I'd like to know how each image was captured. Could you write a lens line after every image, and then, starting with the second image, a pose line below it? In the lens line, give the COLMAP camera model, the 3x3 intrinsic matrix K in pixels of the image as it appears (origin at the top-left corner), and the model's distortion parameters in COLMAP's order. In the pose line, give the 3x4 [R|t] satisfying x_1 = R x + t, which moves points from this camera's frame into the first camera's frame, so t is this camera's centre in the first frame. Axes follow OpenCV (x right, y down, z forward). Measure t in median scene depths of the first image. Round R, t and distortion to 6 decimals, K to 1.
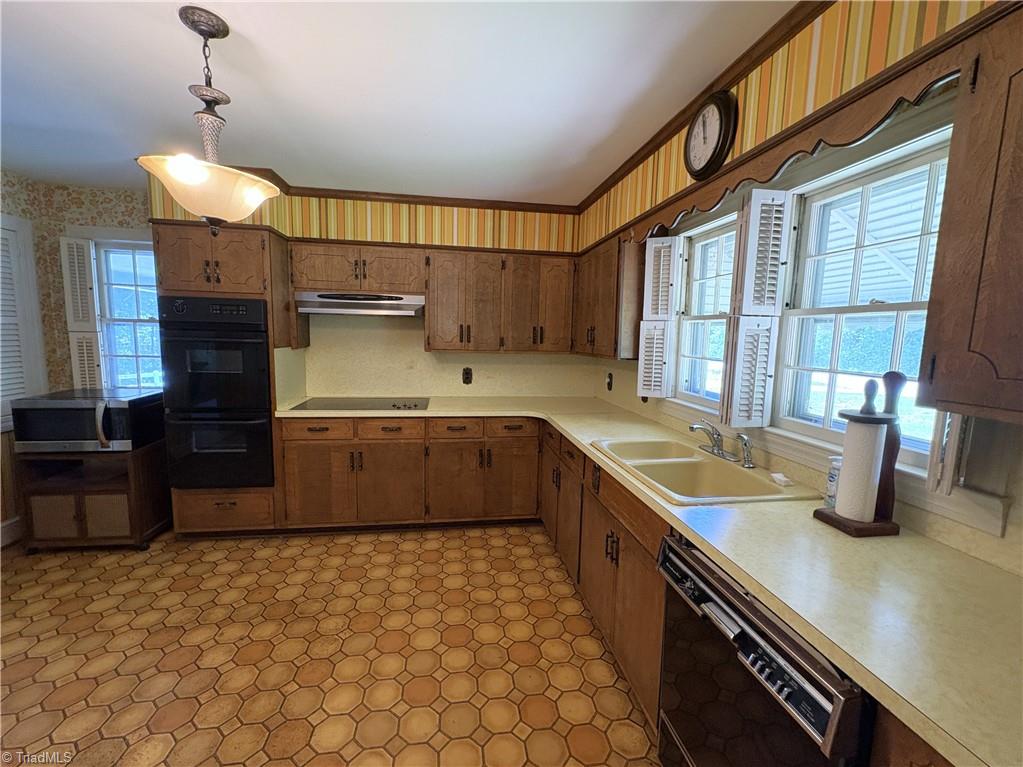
lens RADIAL K [[406.5, 0, 504.4], [0, 406.5, 388.6], [0, 0, 1]] dist [-0.003081, -0.000025]
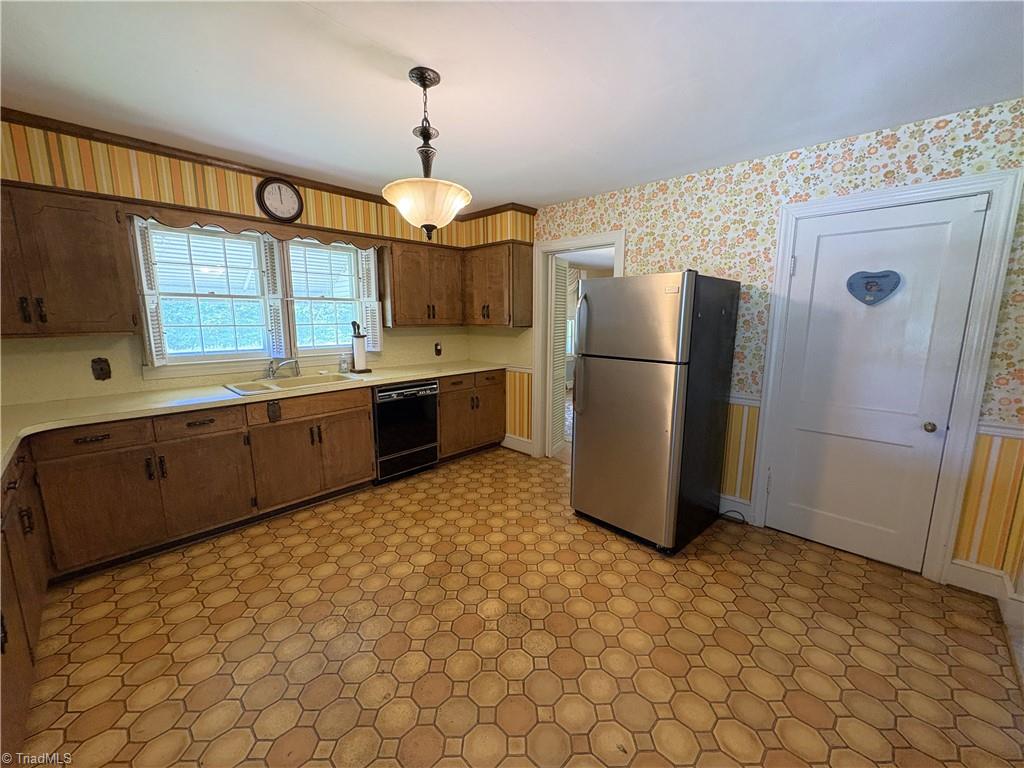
lens RADIAL K [[406.9, 0, 515.9], [0, 406.9, 380.2], [0, 0, 1]] dist [-0.003081, -0.000025]
pose [[-0.600751, -0.151747, 0.784902, -1.392603], [0.084924, 0.964150, 0.251401, -0.166686], [-0.794913, 0.217686, -0.566327, 1.125720]]
